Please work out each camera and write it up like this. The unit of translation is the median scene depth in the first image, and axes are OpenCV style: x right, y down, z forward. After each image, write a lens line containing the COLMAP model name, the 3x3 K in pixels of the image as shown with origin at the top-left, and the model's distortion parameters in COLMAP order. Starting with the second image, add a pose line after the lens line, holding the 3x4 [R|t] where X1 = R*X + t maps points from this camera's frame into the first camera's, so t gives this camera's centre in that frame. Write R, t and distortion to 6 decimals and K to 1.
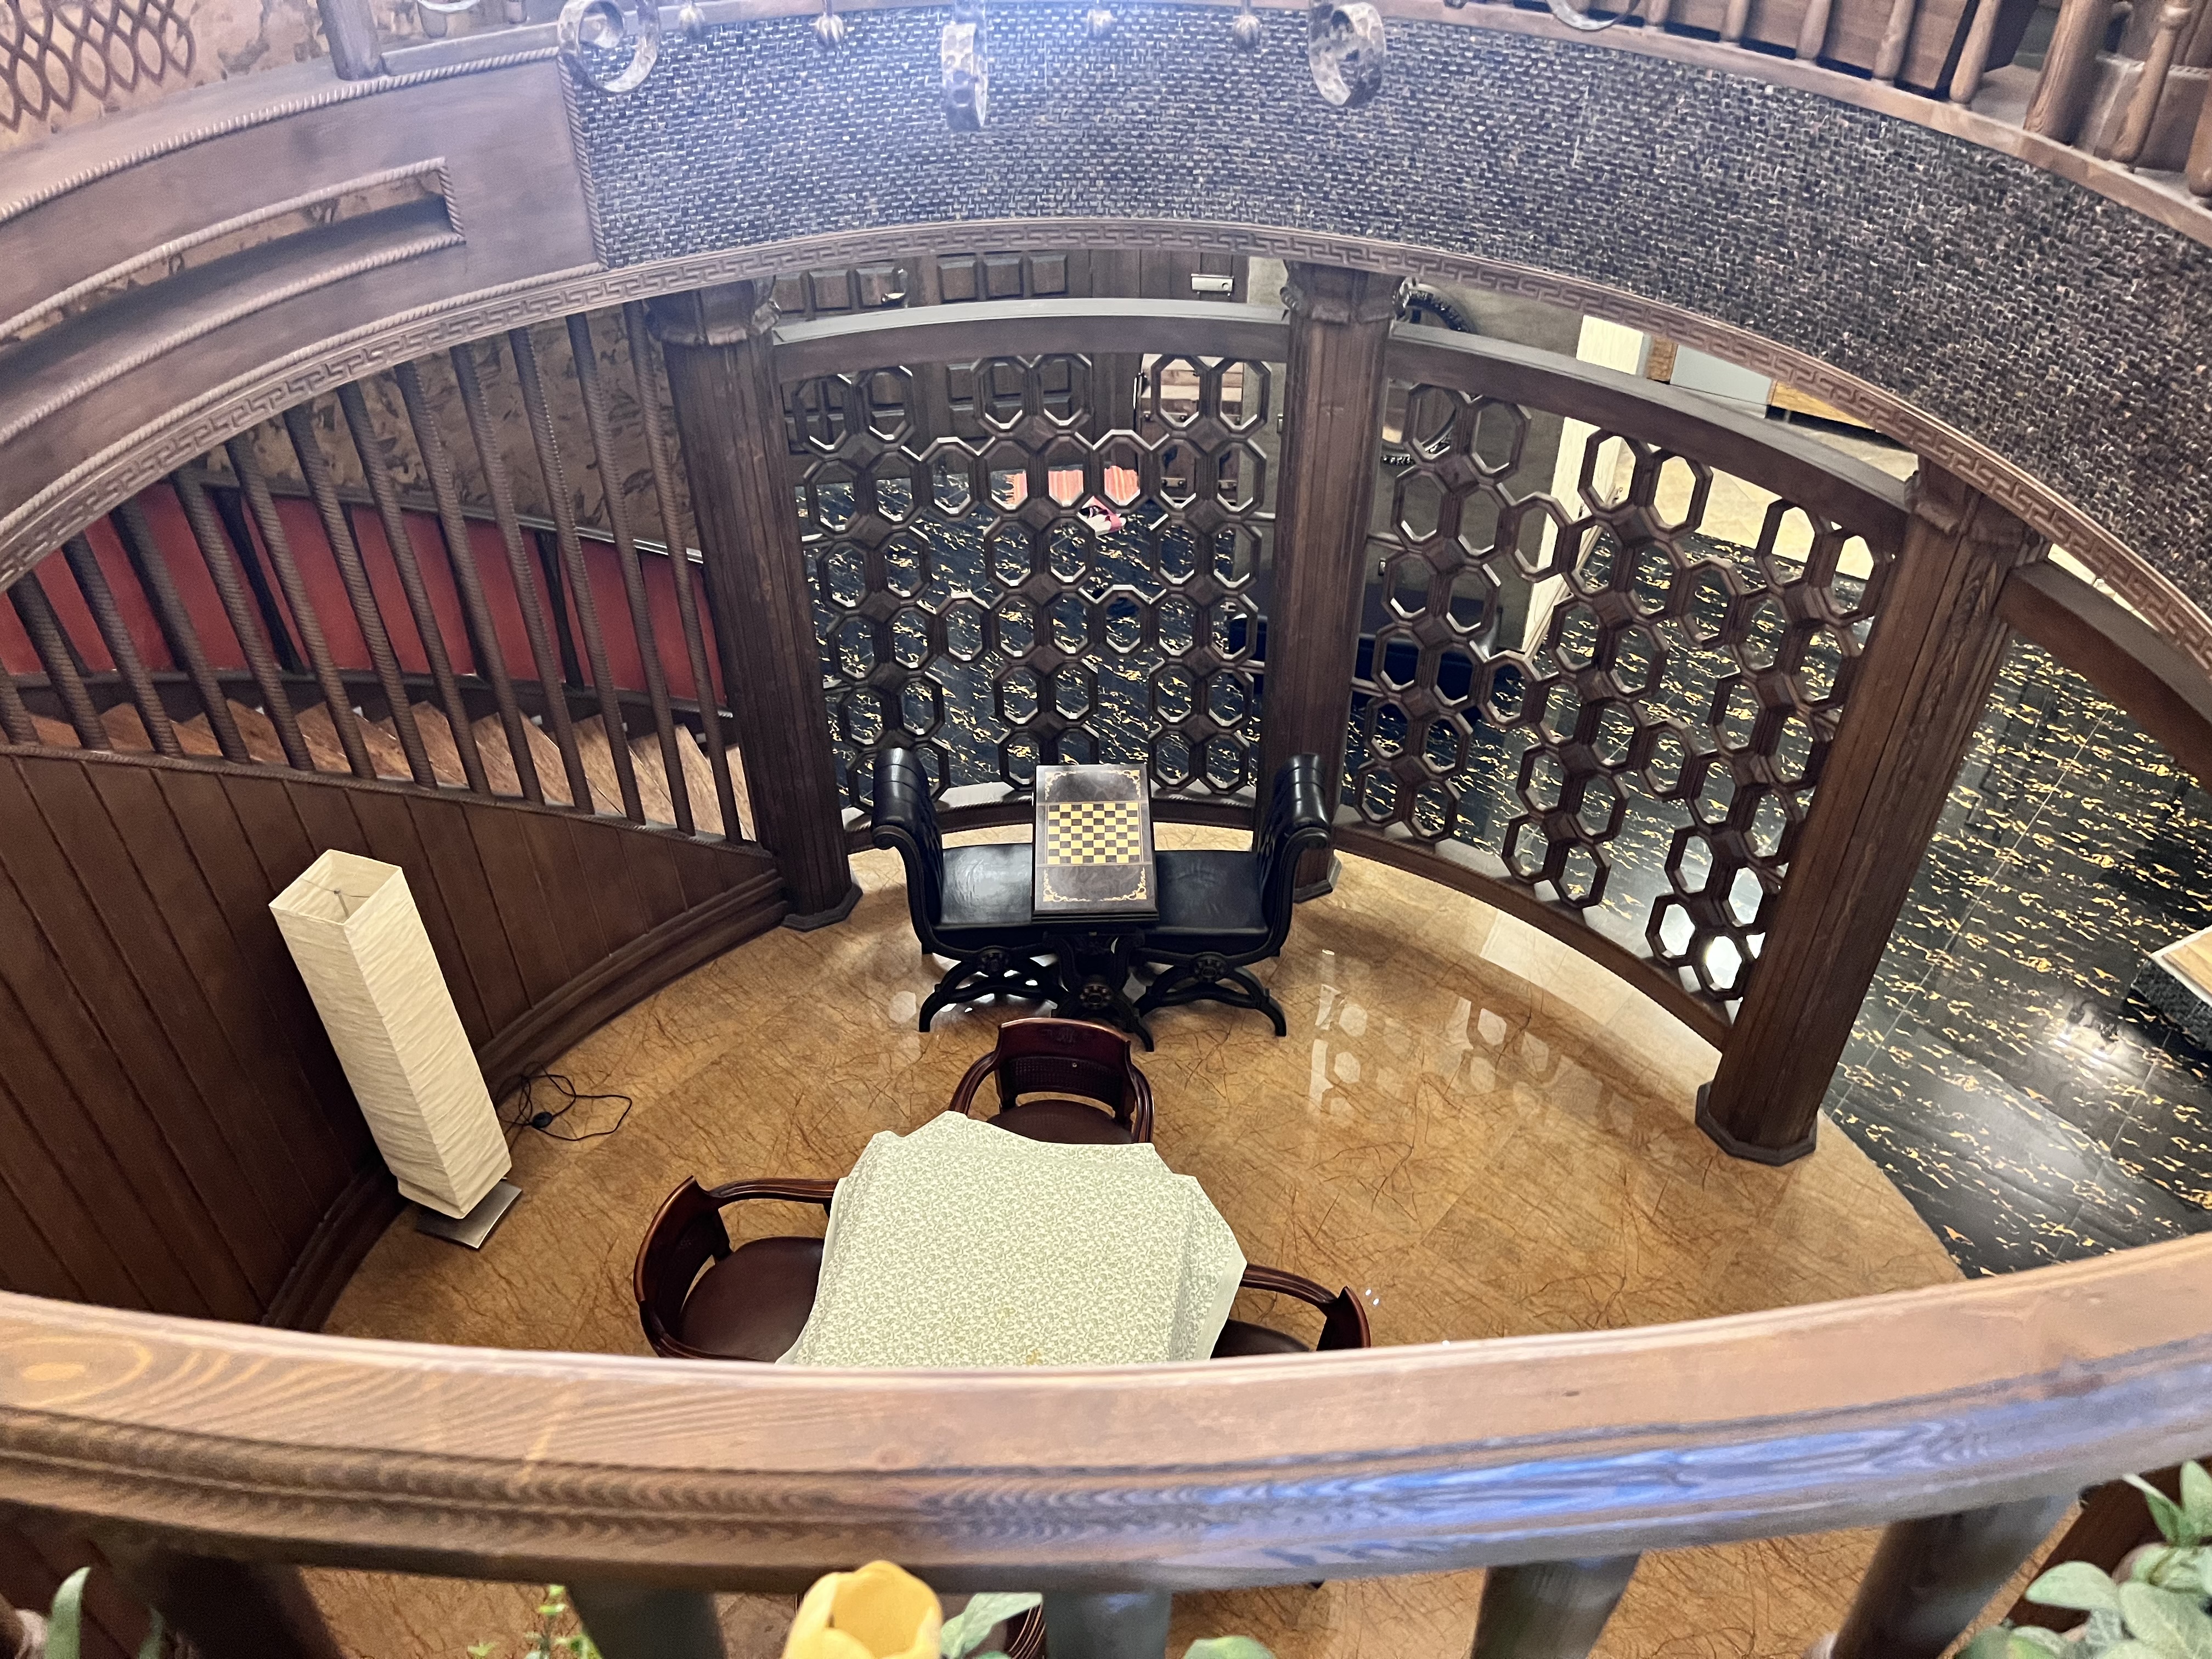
lens RADIAL K [[1635.0, 0, 1109.1], [0, 1635.0, 811.7], [0, 0, 1]] dist [0.036859, -0.045397]
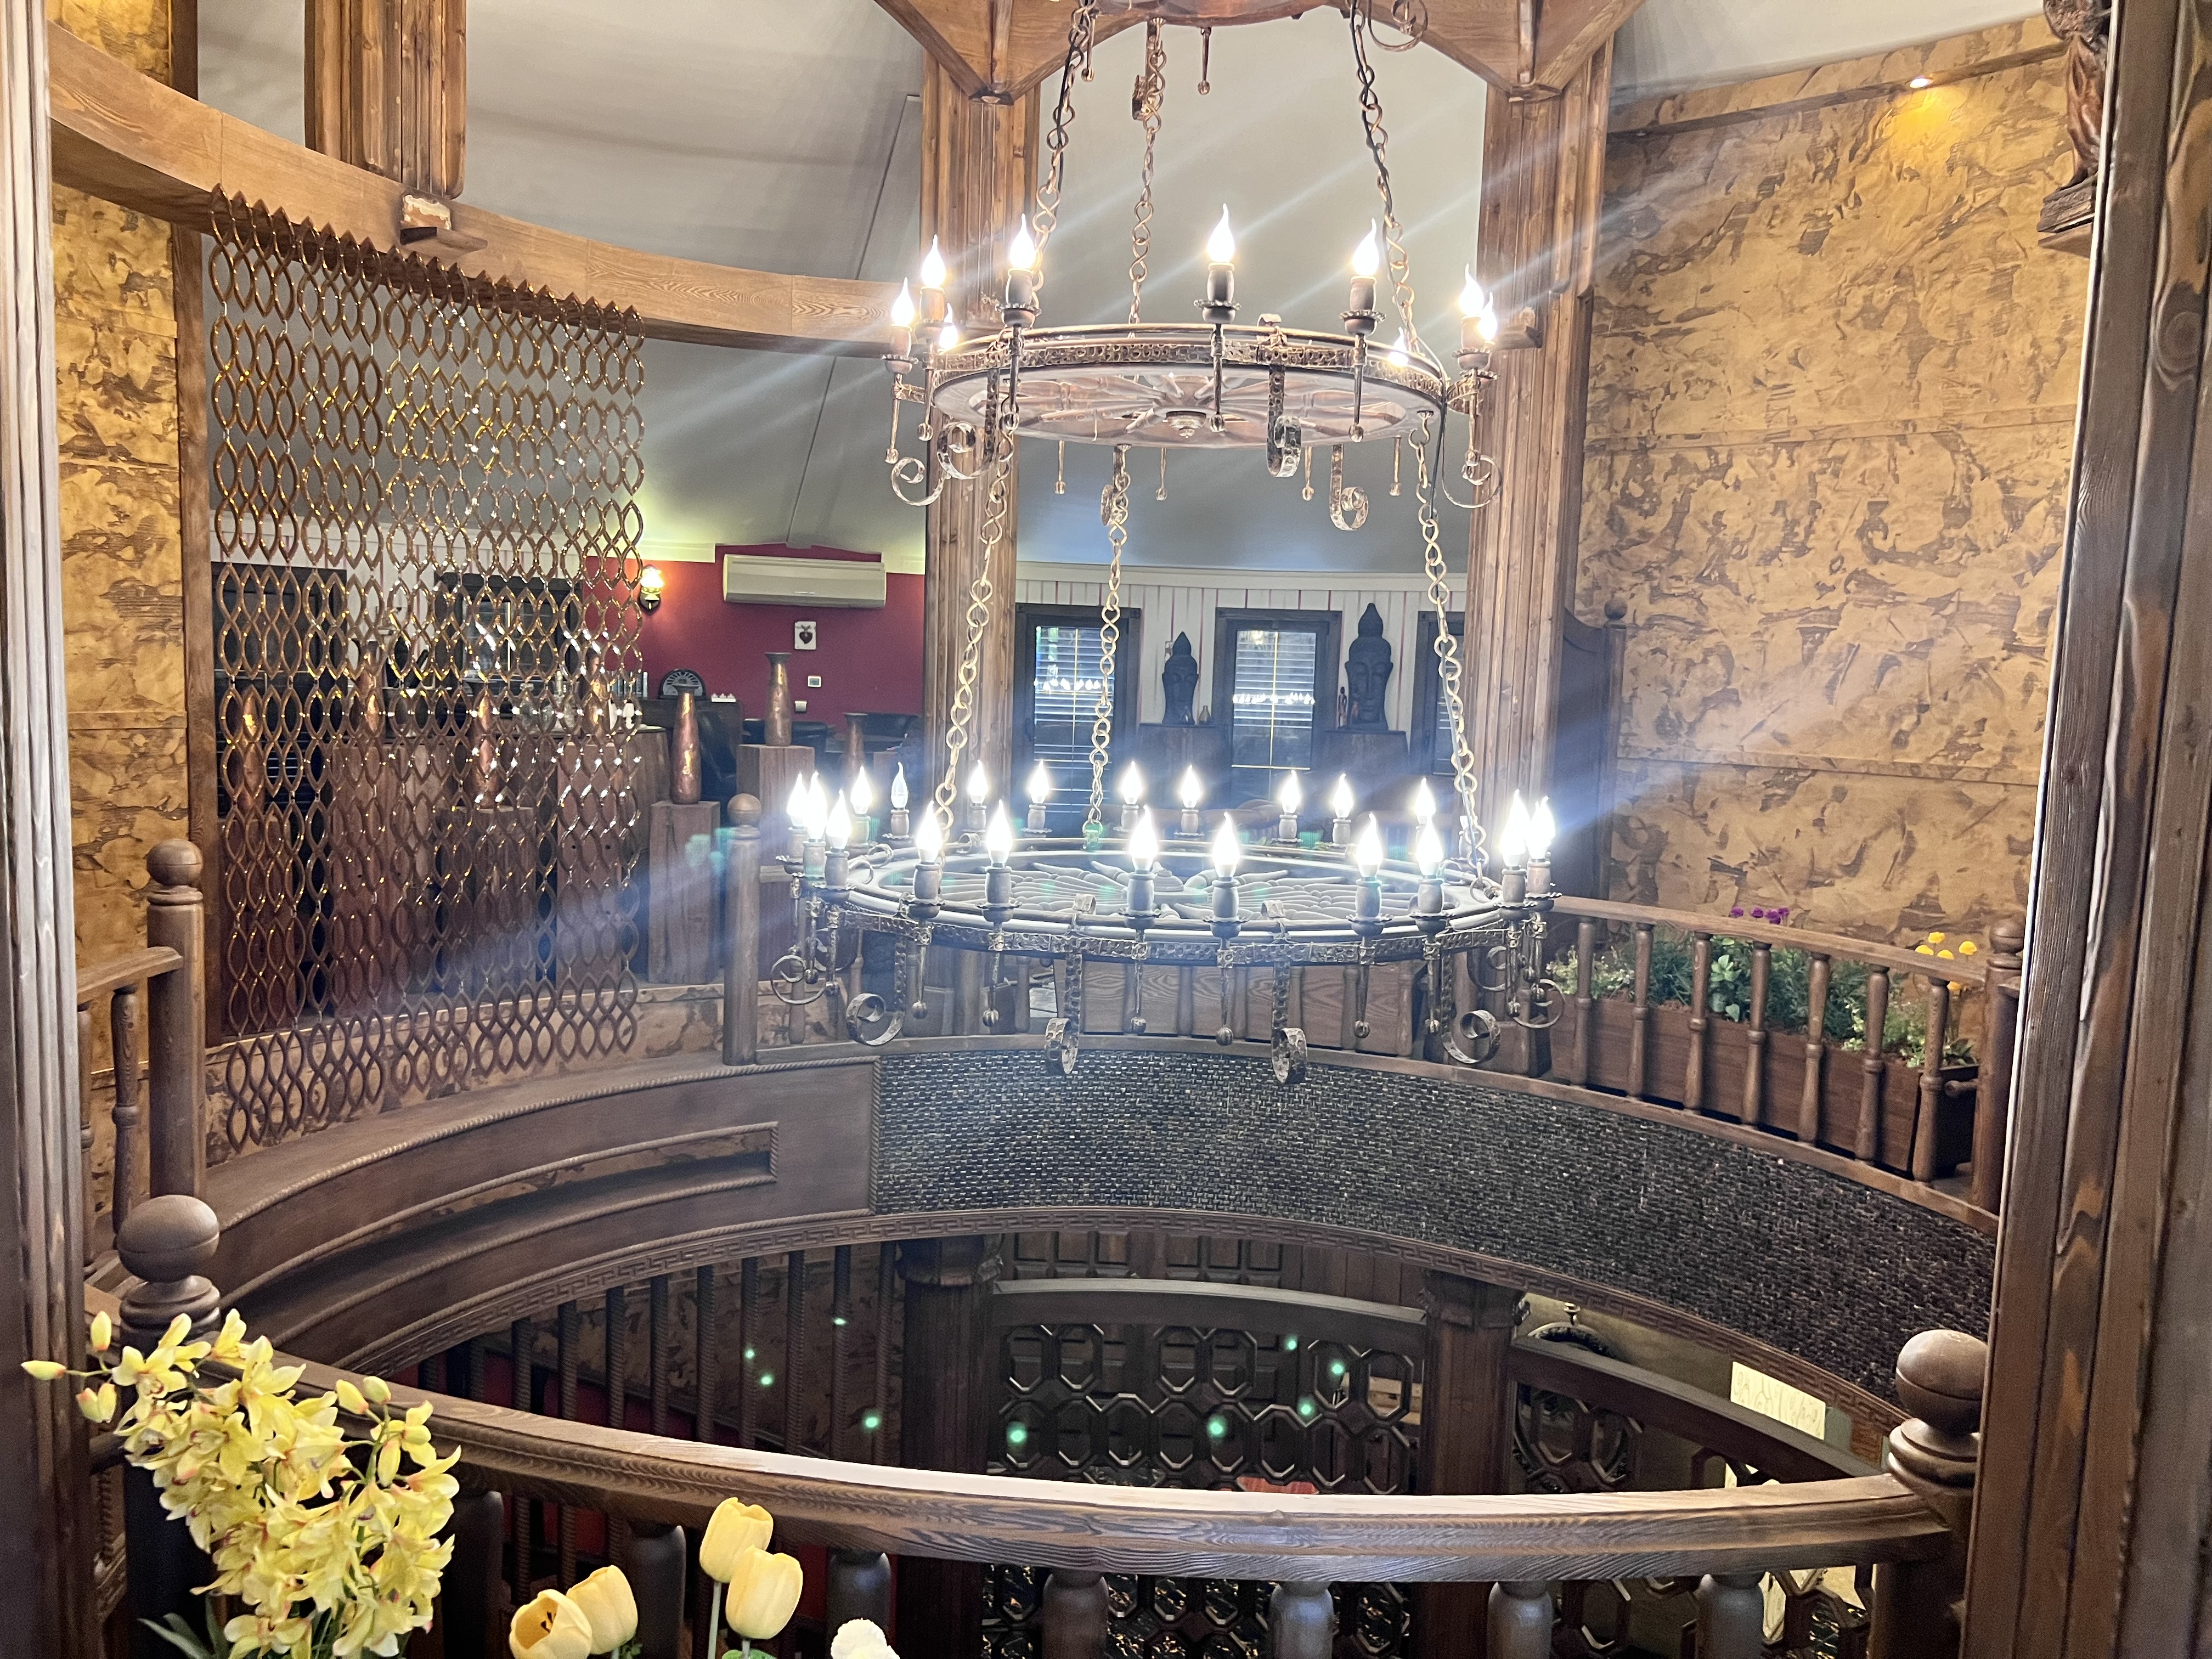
lens RADIAL K [[1635.0, 0, 1109.1], [0, 1635.0, 811.7], [0, 0, 1]] dist [0.036859, -0.045397]
pose [[0.981132, 0.053109, -0.185900, 0.104159], [-0.151646, 0.807840, -0.569560, 0.127235], [0.119929, 0.587005, 0.800651, -0.206558]]
